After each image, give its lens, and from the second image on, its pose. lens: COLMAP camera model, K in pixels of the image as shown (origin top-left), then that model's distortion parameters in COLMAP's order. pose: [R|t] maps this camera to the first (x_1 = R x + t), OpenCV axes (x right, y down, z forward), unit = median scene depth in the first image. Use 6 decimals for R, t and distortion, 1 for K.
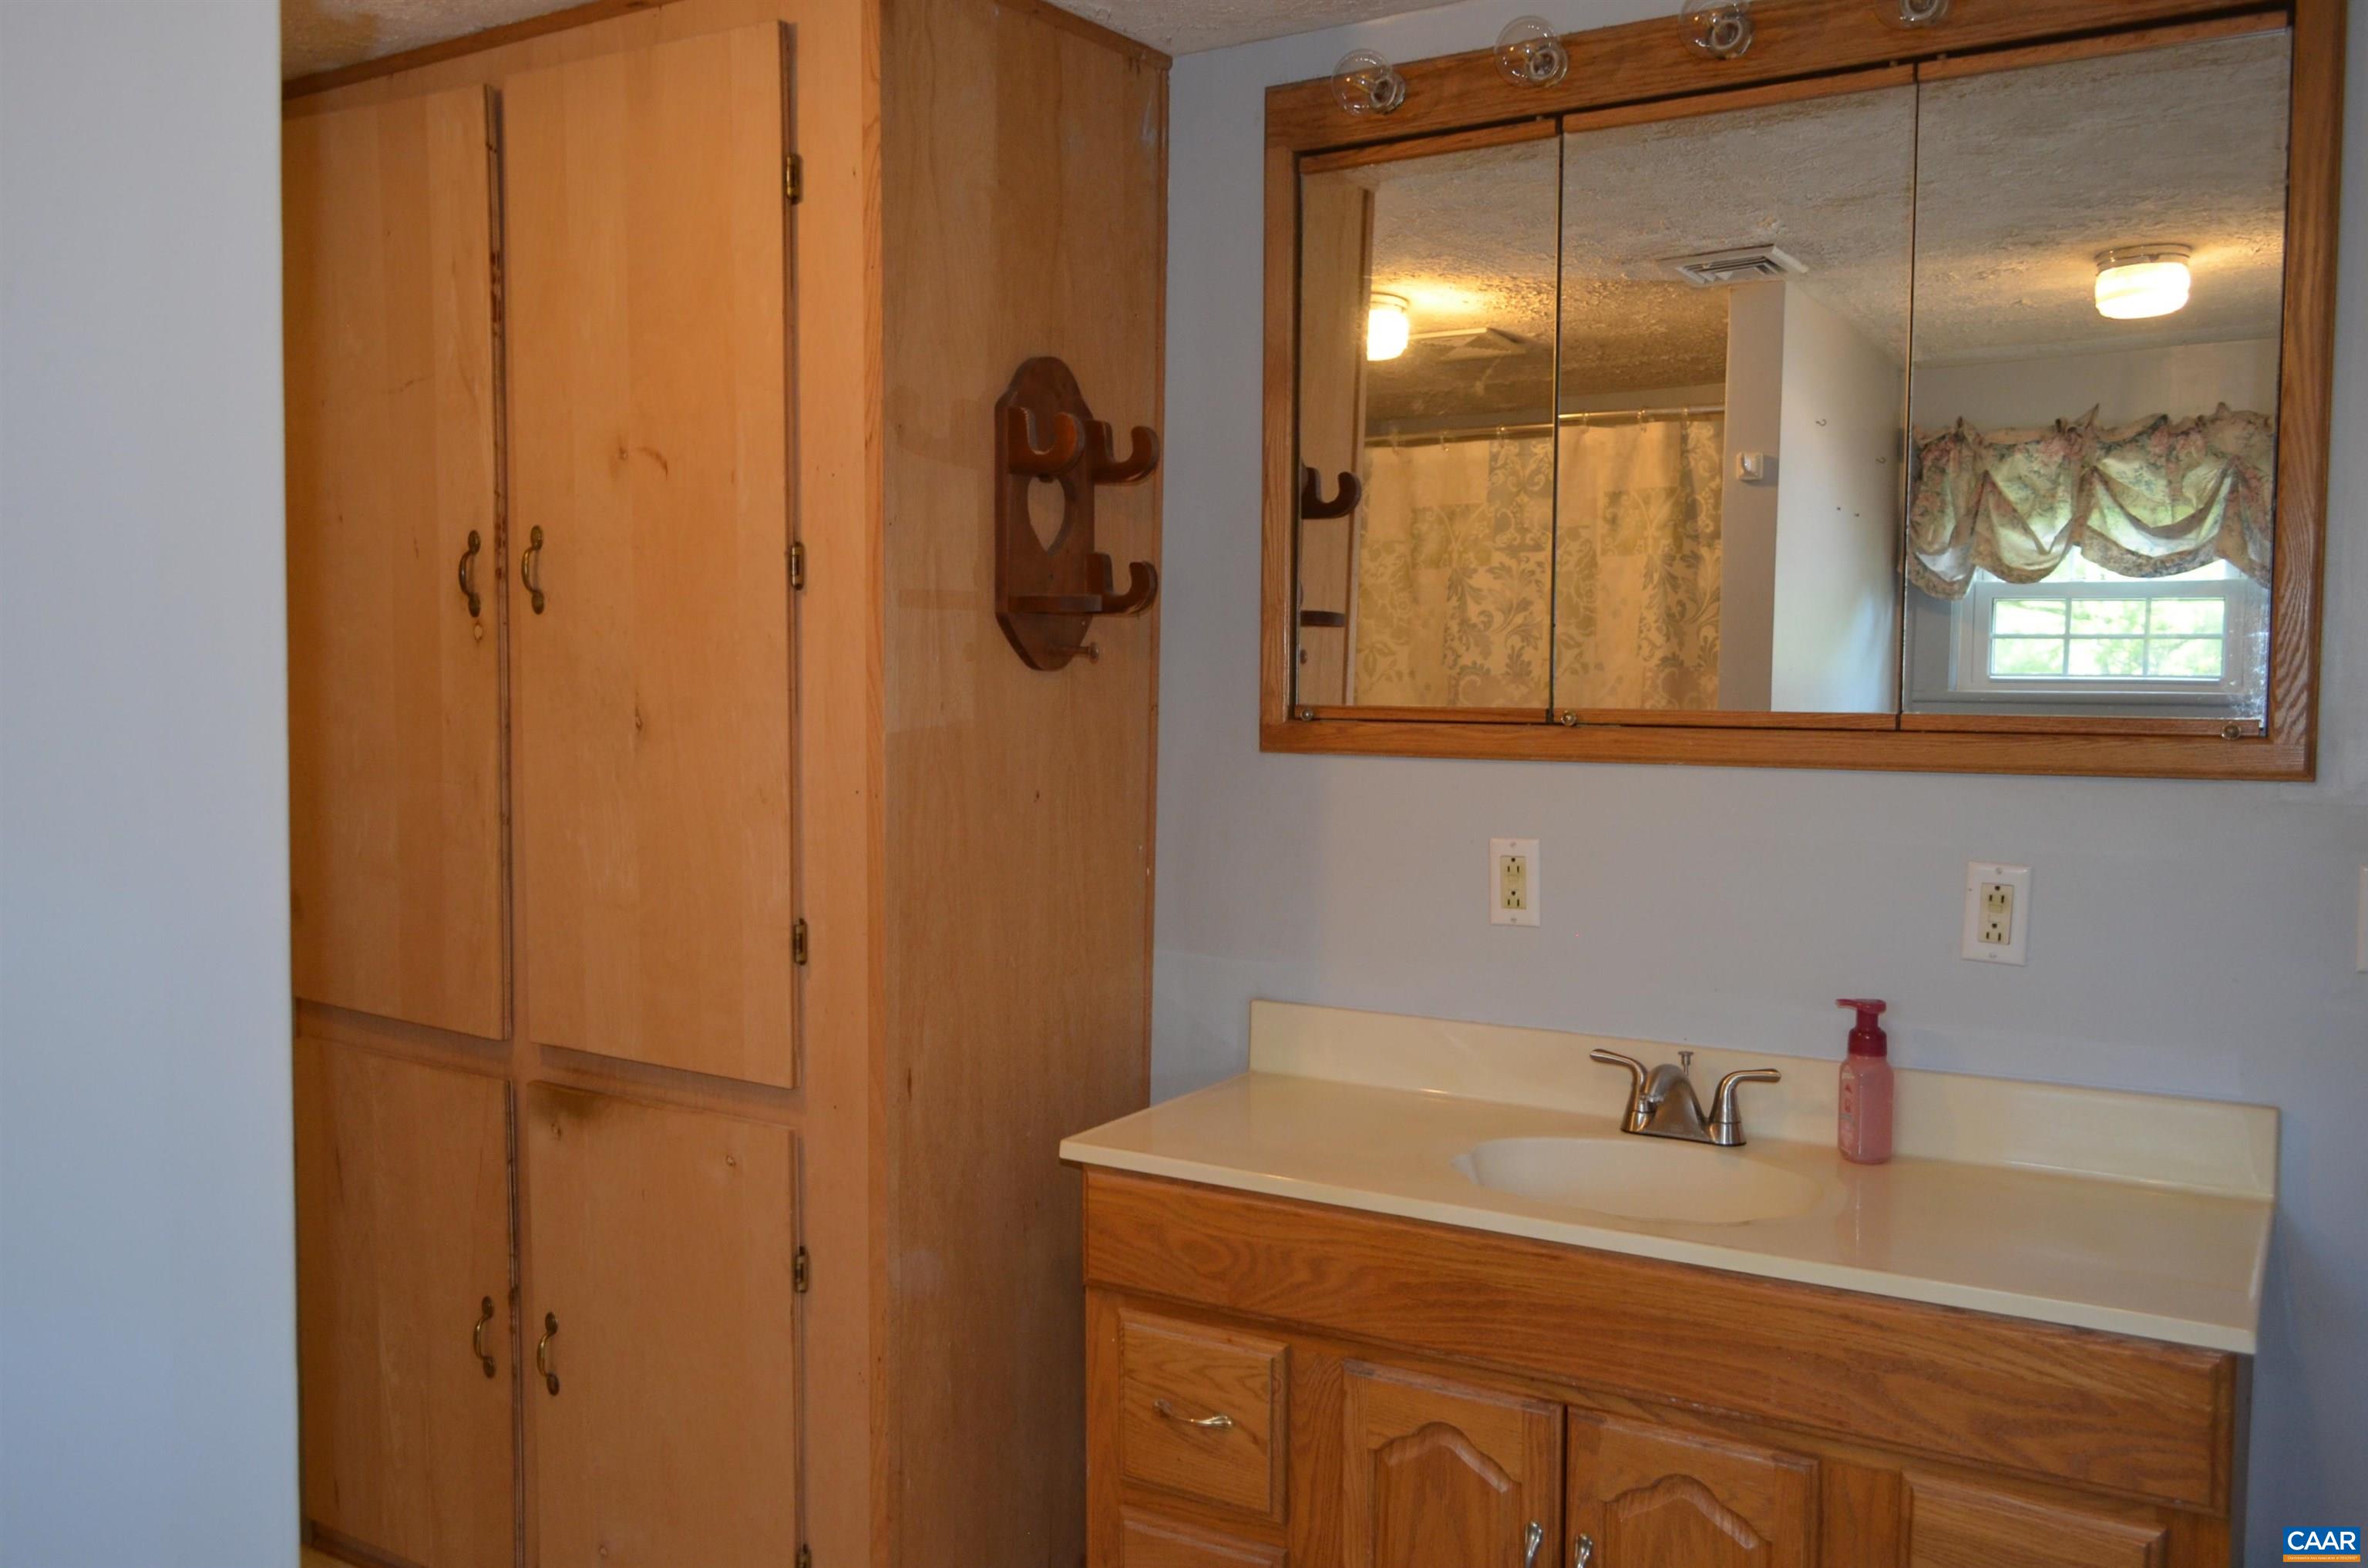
lens RADIAL K [[1905.0, 0, 1183.9], [0, 1905.0, 781.1], [0, 0, 1]] dist [-0.022063, 0.027336]
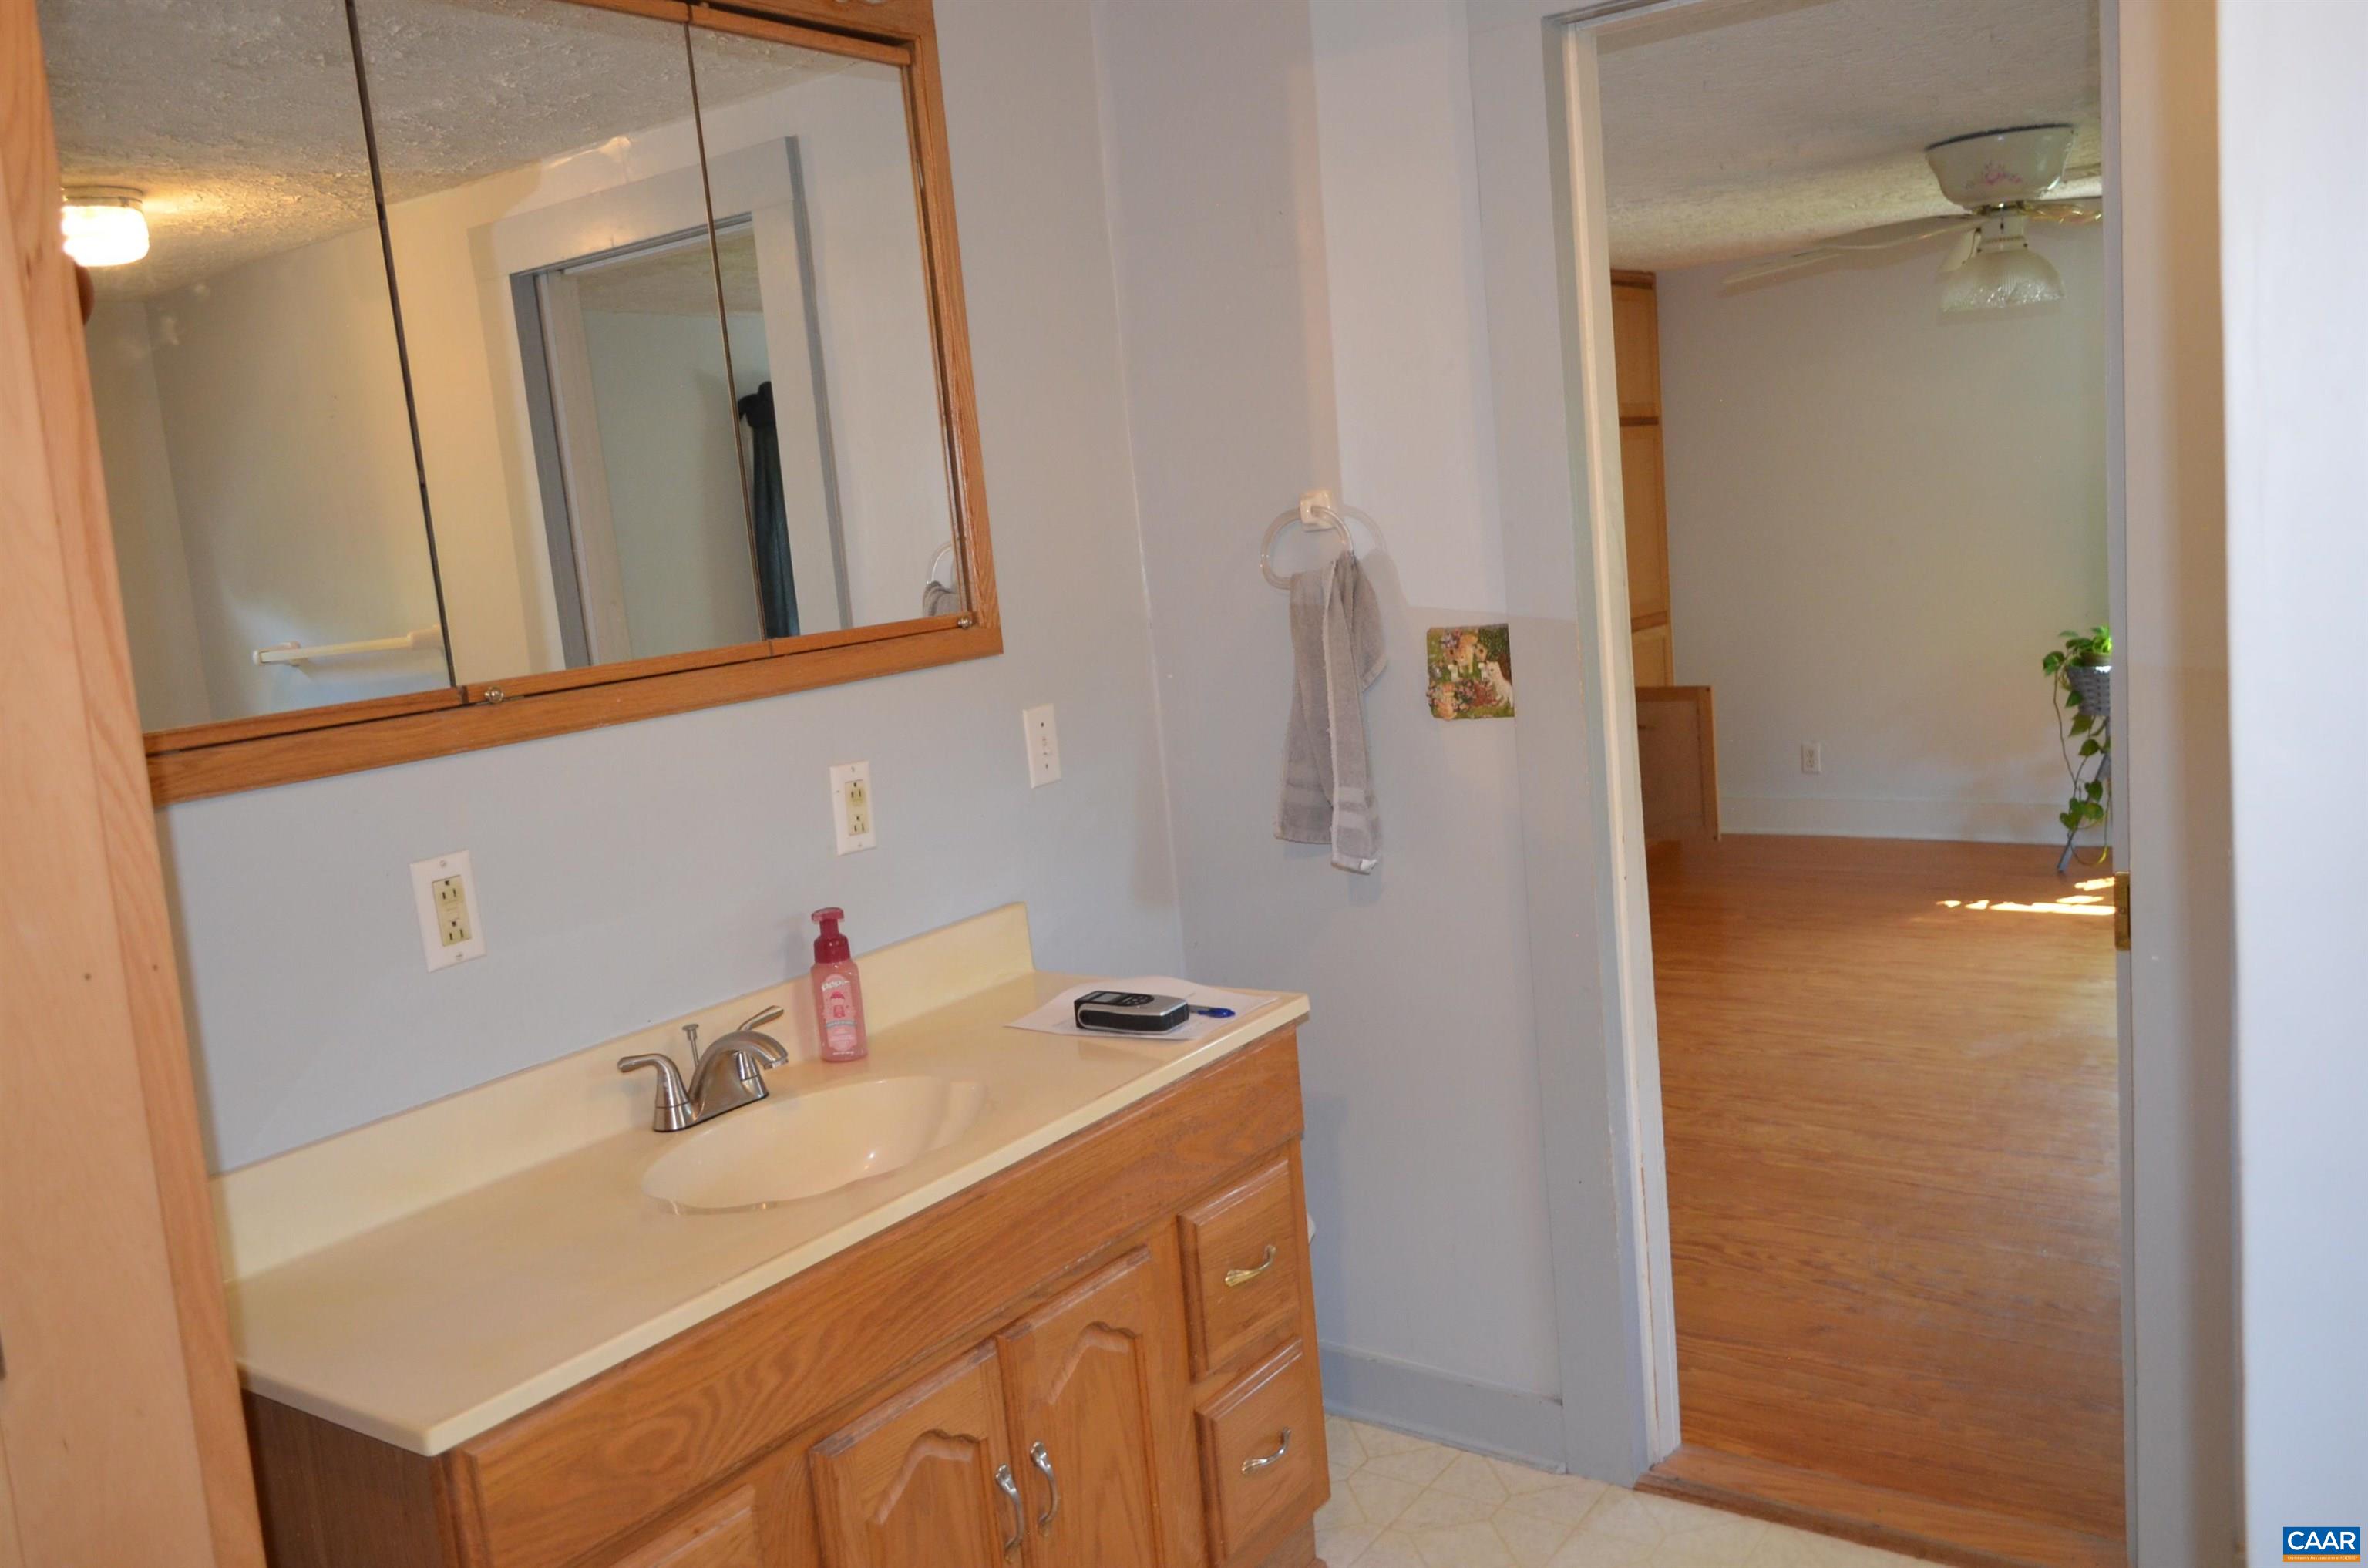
lens RADIAL K [[1905.0, 0, 1193.8], [0, 1905.0, 798.5], [0, 0, 1]] dist [-0.022063, 0.027336]
pose [[0.059966, -0.158466, 0.985542, -0.669011], [0.155021, 0.976818, 0.147631, -0.070669], [-0.986089, 0.143927, 0.083141, 0.712389]]
